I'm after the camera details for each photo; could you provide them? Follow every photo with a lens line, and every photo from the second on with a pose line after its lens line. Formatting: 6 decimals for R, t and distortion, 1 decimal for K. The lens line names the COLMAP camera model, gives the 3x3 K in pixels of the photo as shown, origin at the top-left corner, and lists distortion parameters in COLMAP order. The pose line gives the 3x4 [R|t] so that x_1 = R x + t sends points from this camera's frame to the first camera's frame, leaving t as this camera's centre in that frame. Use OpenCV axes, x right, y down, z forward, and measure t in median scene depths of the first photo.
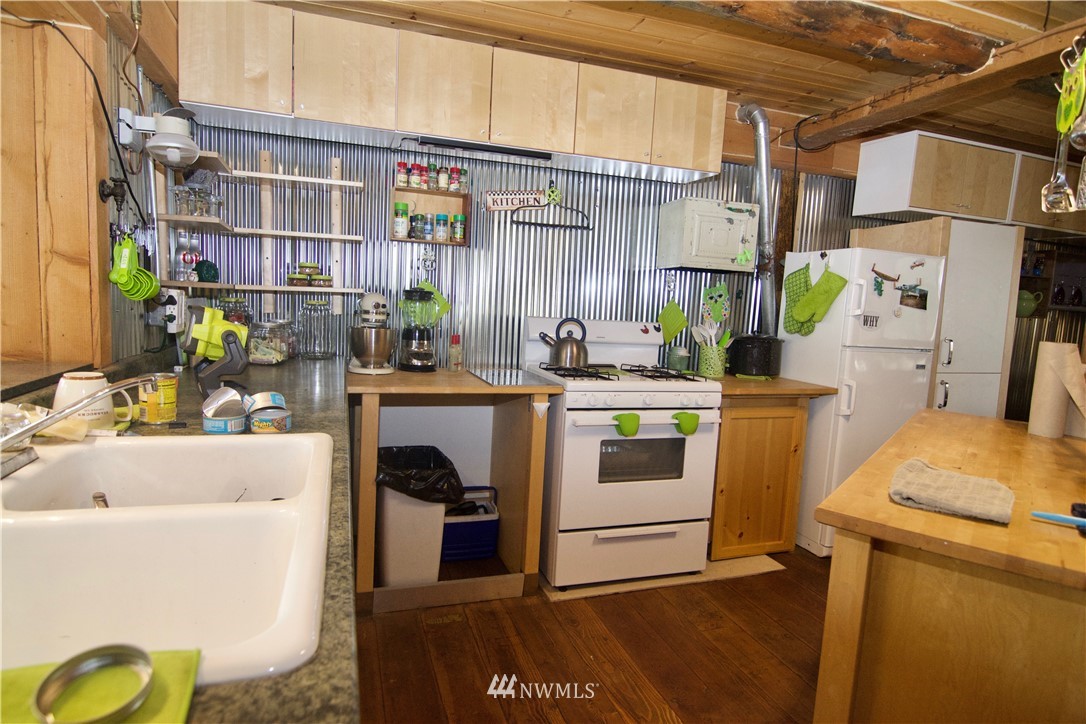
lens RADIAL K [[578.3, 0, 539.7], [0, 578.3, 362.9], [0, 0, 1]] dist [-0.010723, -0.009273]
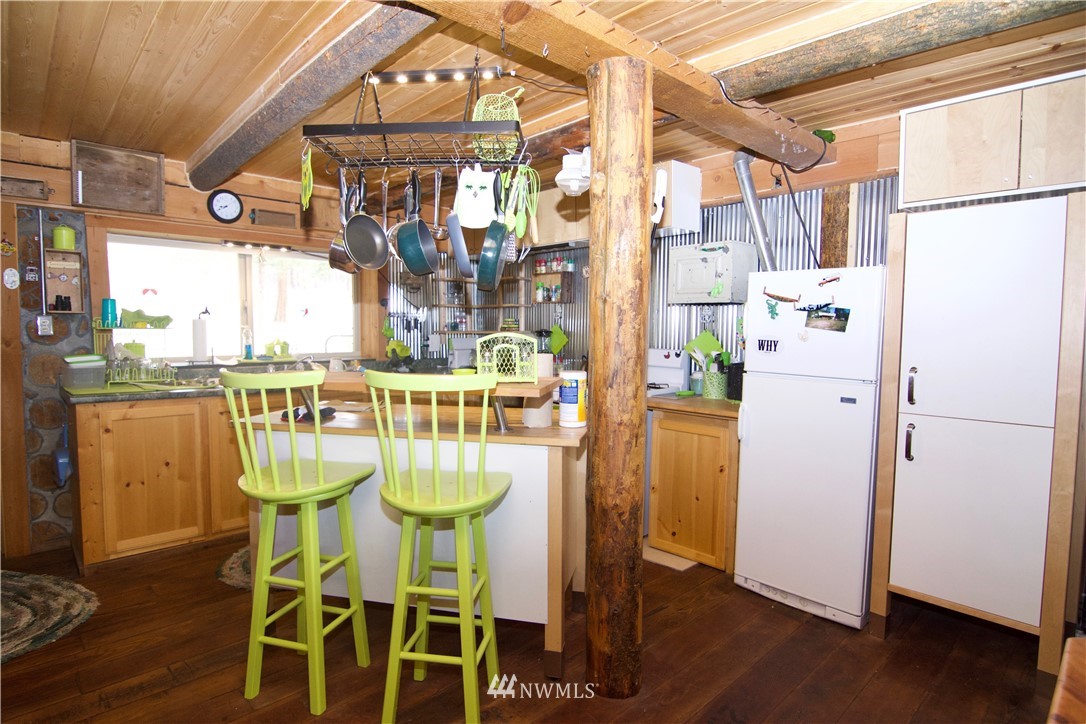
lens RADIAL K [[578.3, 0, 543.0], [0, 578.3, 360.3], [0, 0, 1]] dist [-0.010723, -0.009273]
pose [[0.426669, 0.011134, -0.904339, 1.379274], [-0.082800, 0.996206, -0.026800, 0.009262], [0.900610, 0.086313, 0.425972, 0.273246]]
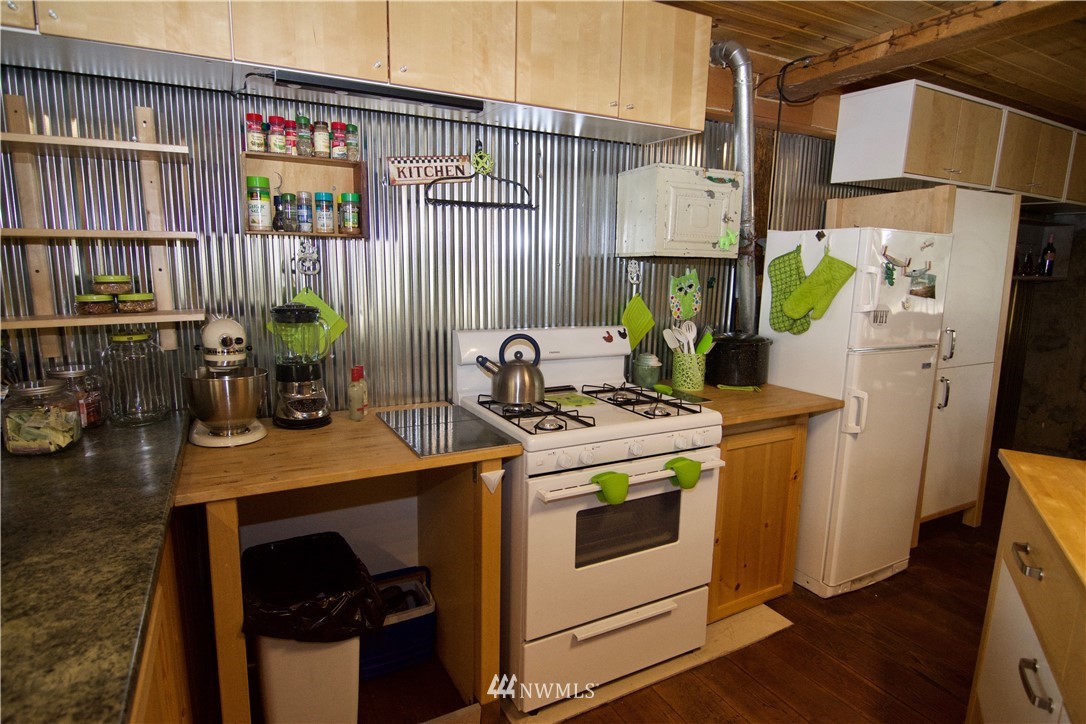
lens RADIAL K [[578.3, 0, 540.6], [0, 578.3, 365.9], [0, 0, 1]] dist [-0.010723, -0.009273]
pose [[0.986091, -0.060448, 0.154823, -0.035338], [0.049778, 0.996169, 0.071893, -0.092297], [-0.158576, -0.063187, 0.985323, 0.284408]]
